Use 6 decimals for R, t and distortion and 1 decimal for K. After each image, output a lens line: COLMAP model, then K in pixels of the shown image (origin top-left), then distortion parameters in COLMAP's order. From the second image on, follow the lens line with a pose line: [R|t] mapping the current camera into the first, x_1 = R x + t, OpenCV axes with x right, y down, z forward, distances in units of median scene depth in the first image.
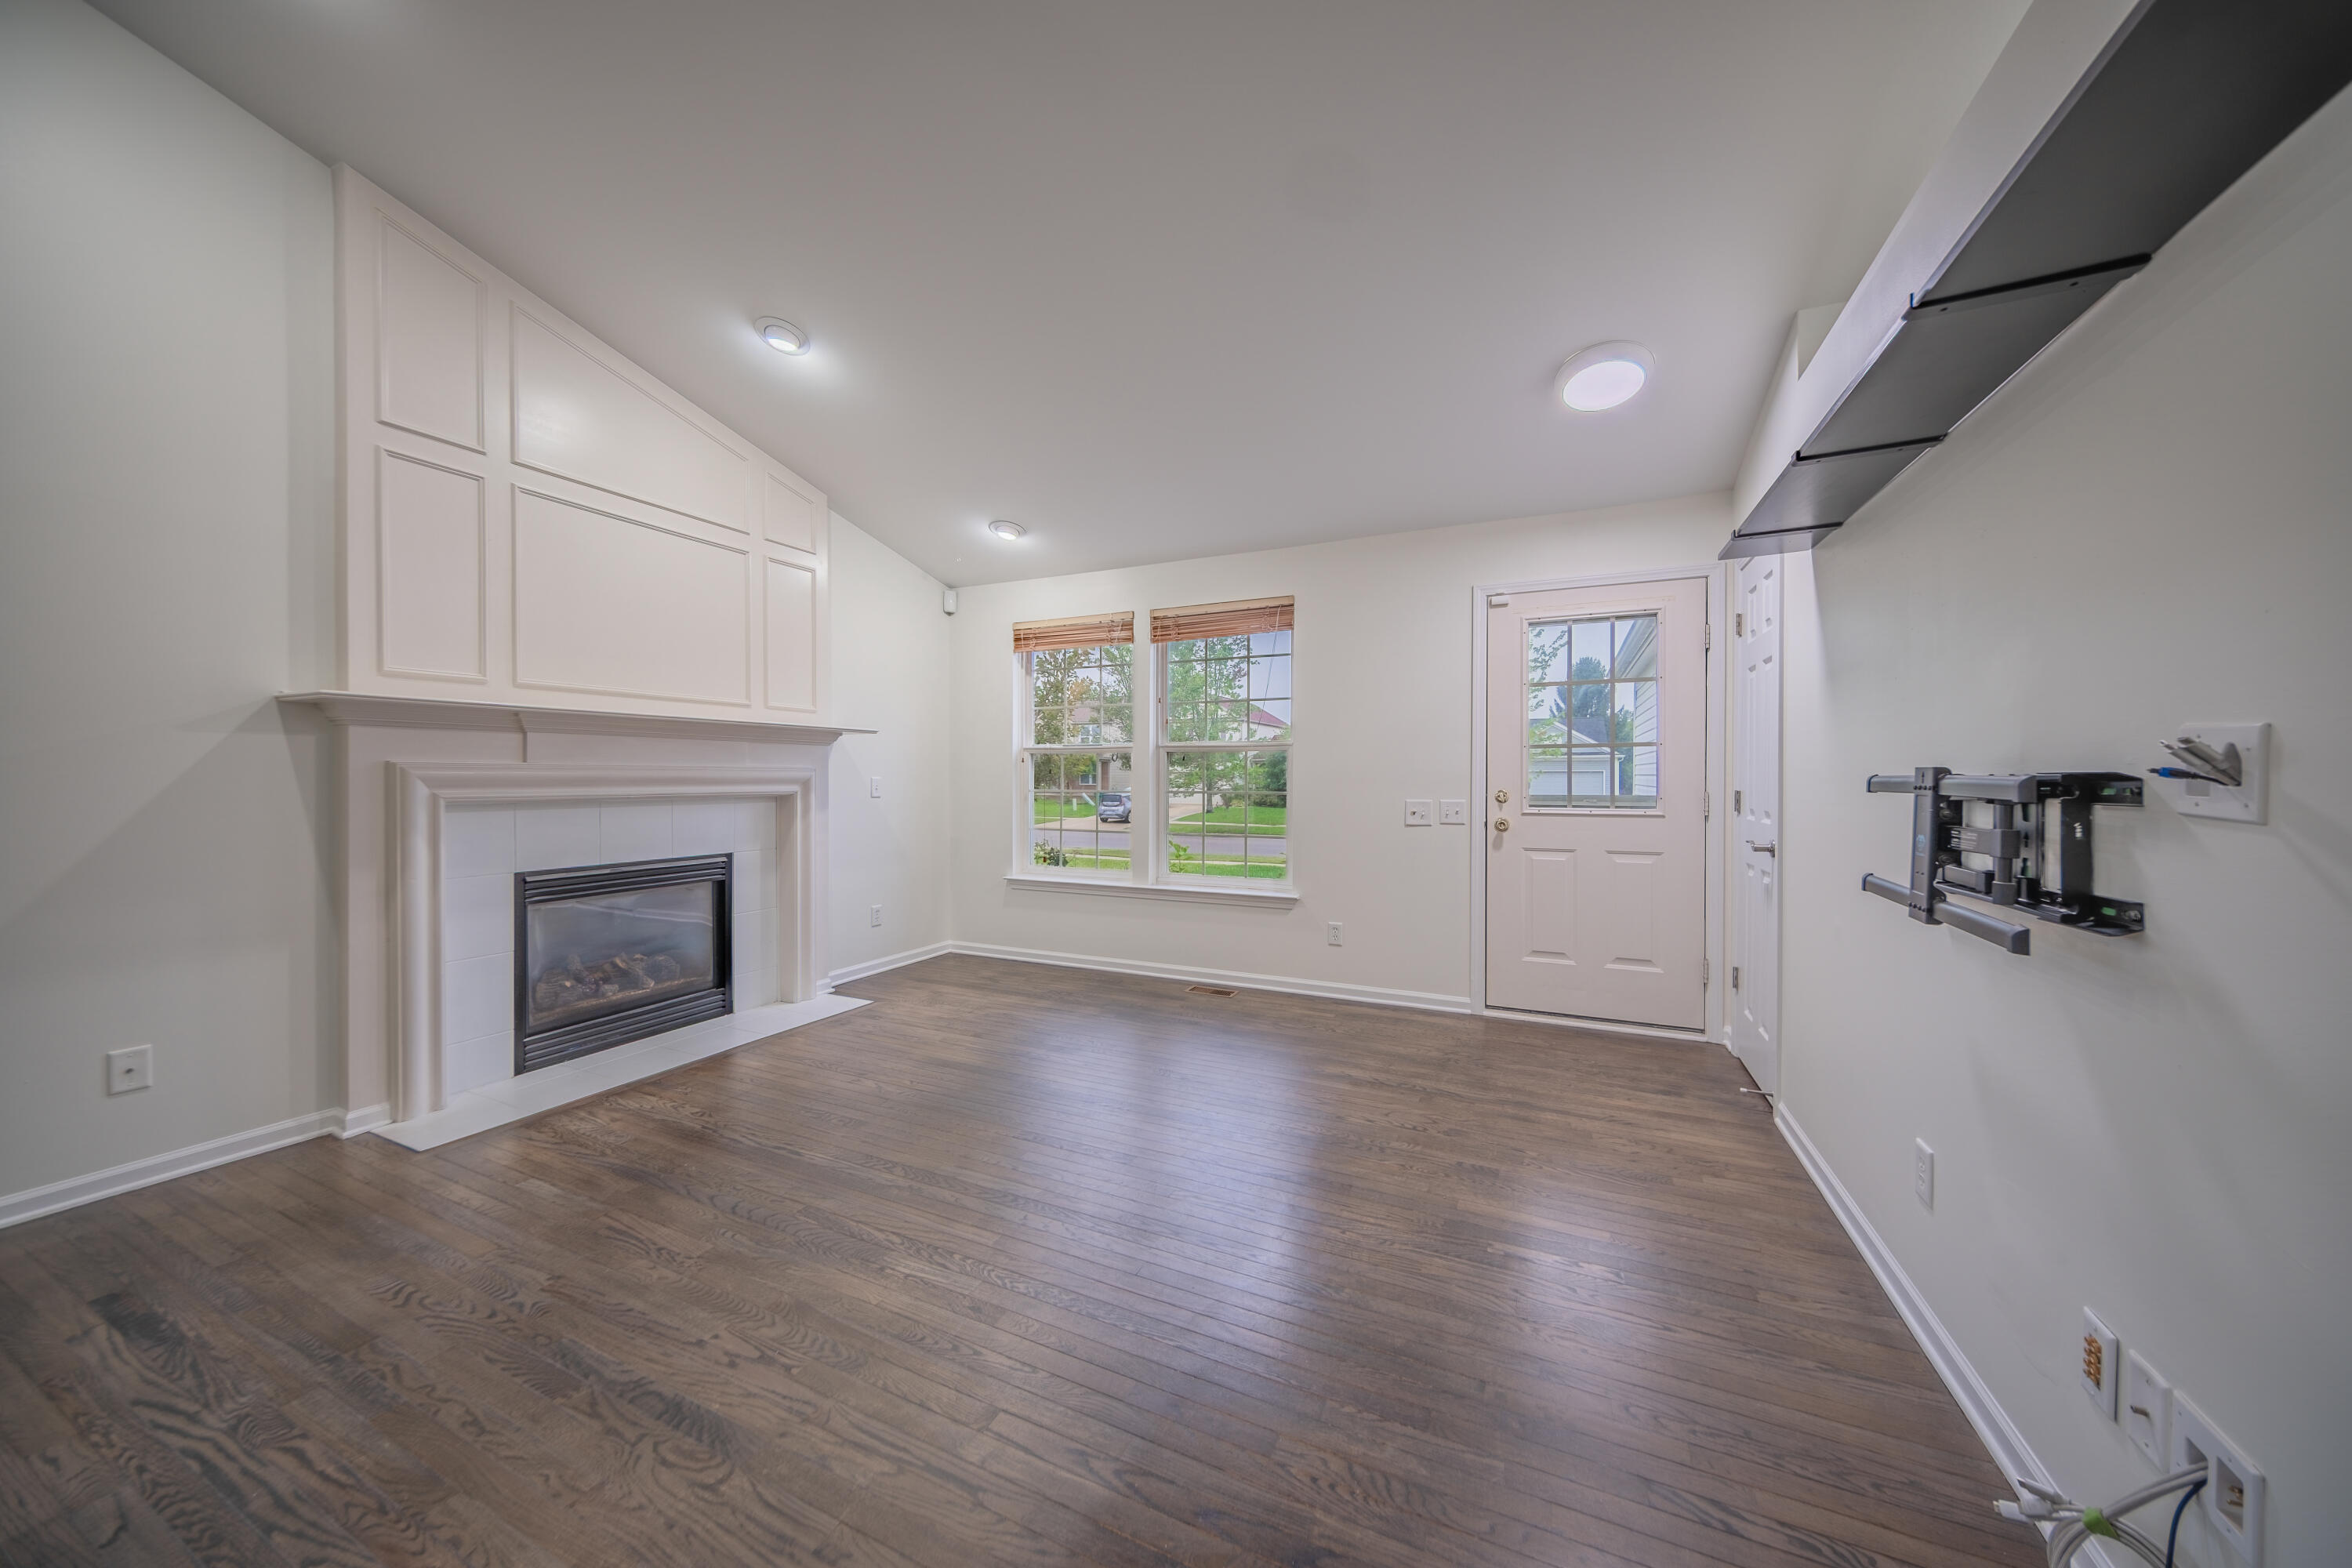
lens RADIAL K [[791.5, 0, 1176.0], [0, 791.5, 784.0], [0, 0, 1]] dist [-0.000233, -0.000090]
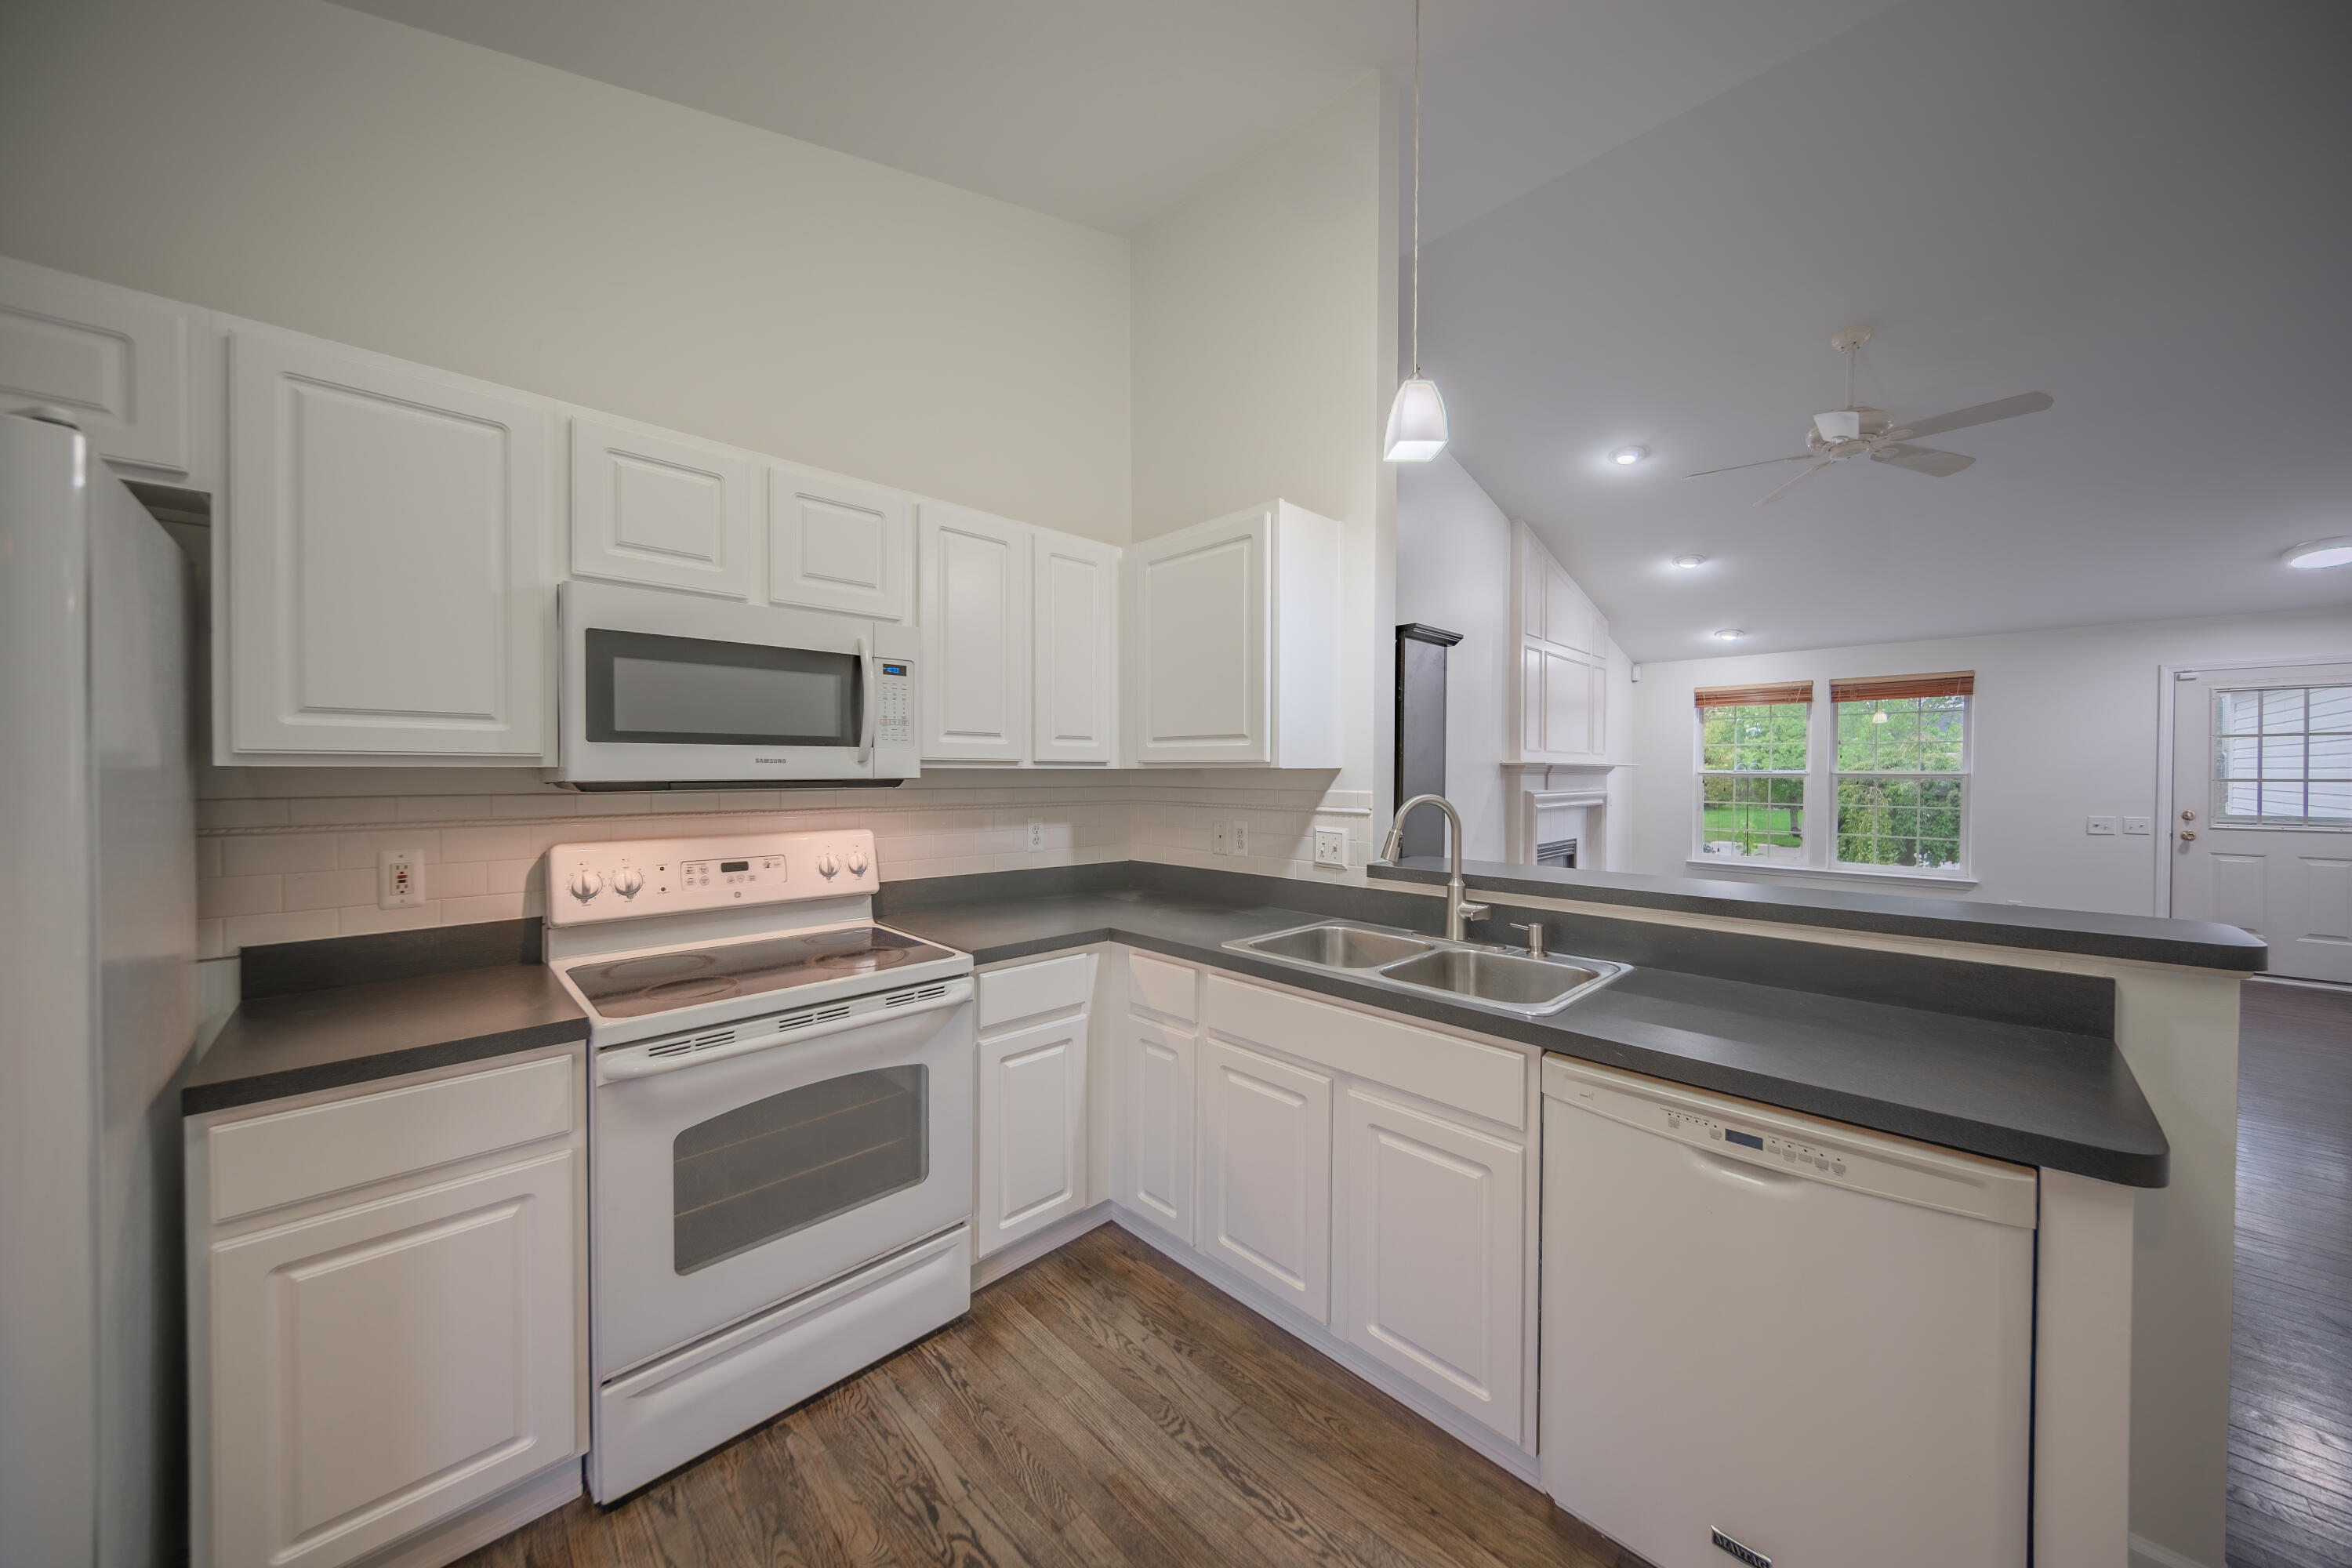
lens RADIAL K [[786.8, 0, 1190.3], [0, 786.8, 780.7], [0, 0, 1]] dist [-0.000232, -0.000222]
pose [[0.941420, 0.005985, -0.337182, -0.797040], [-0.005758, 0.999982, 0.001673, -0.038834], [0.337186, 0.000366, 0.941438, -0.921712]]
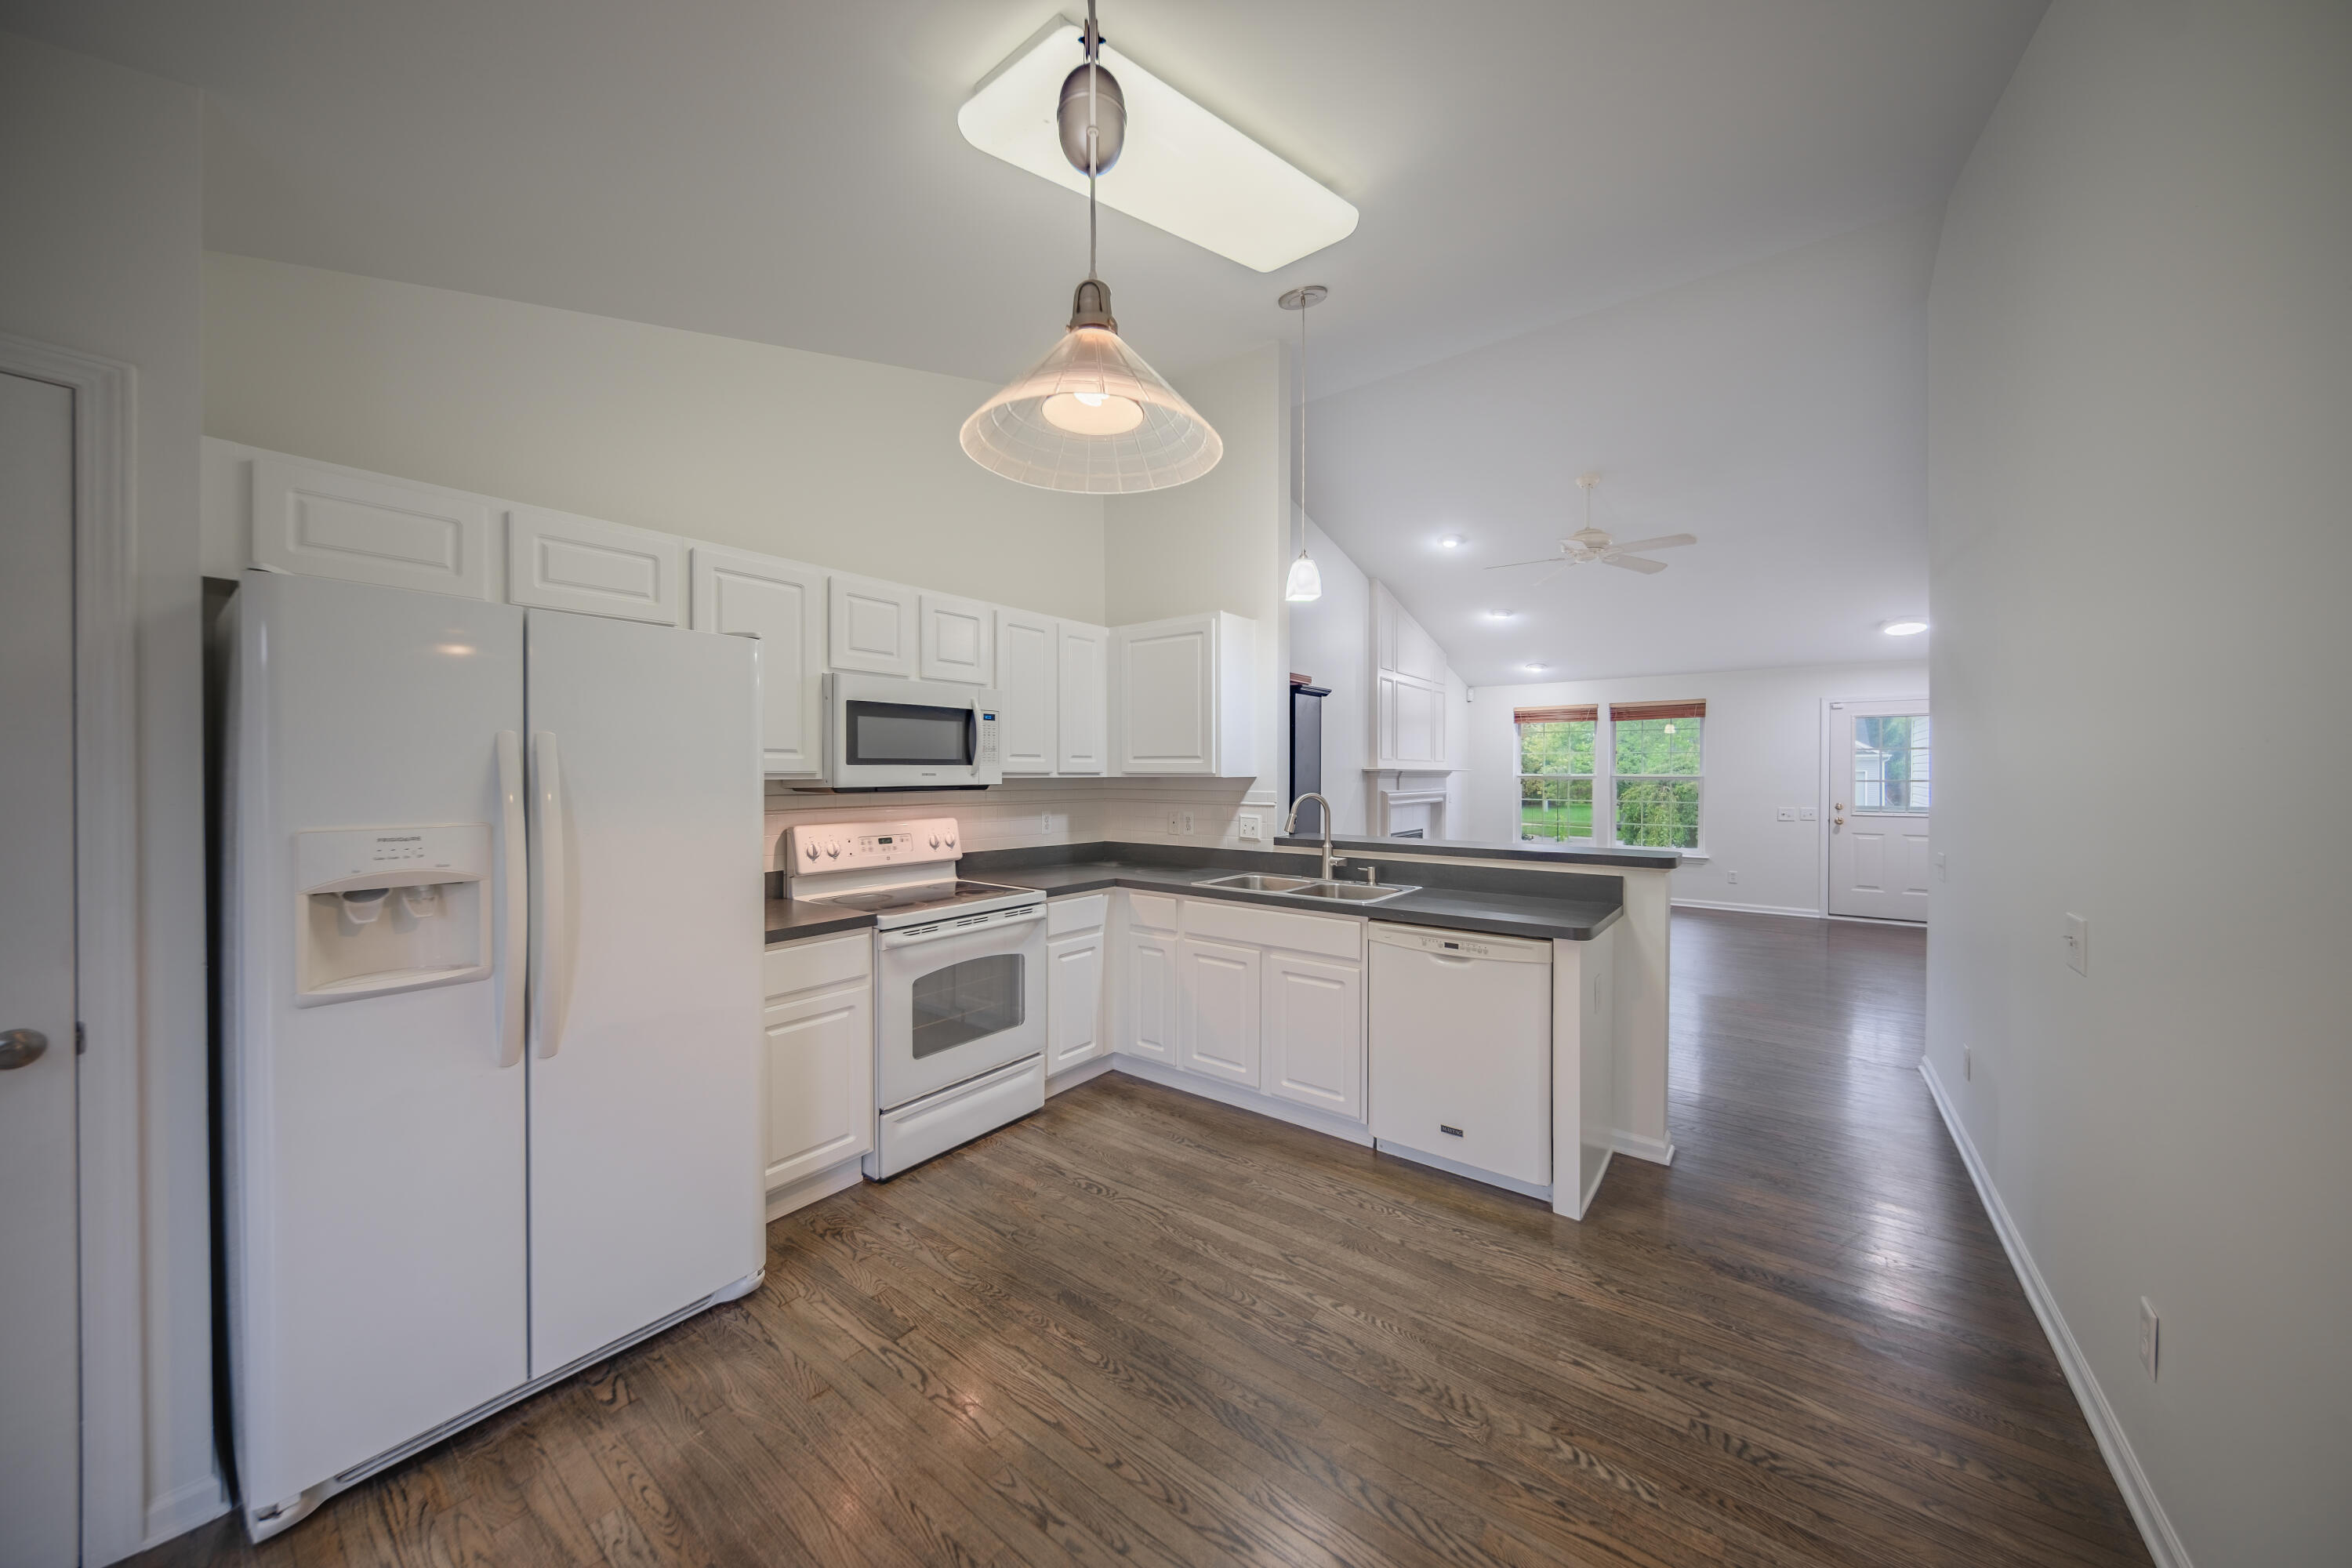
lens RADIAL K [[795.6, 0, 1168.6], [0, 795.6, 778.8], [0, 0, 1]] dist [0.000461, -0.000125]
pose [[0.976309, 0.001843, -0.216374, -0.787520], [-0.002634, 0.999991, -0.003371, -0.042133], [0.216366, 0.003861, 0.976305, -1.288386]]
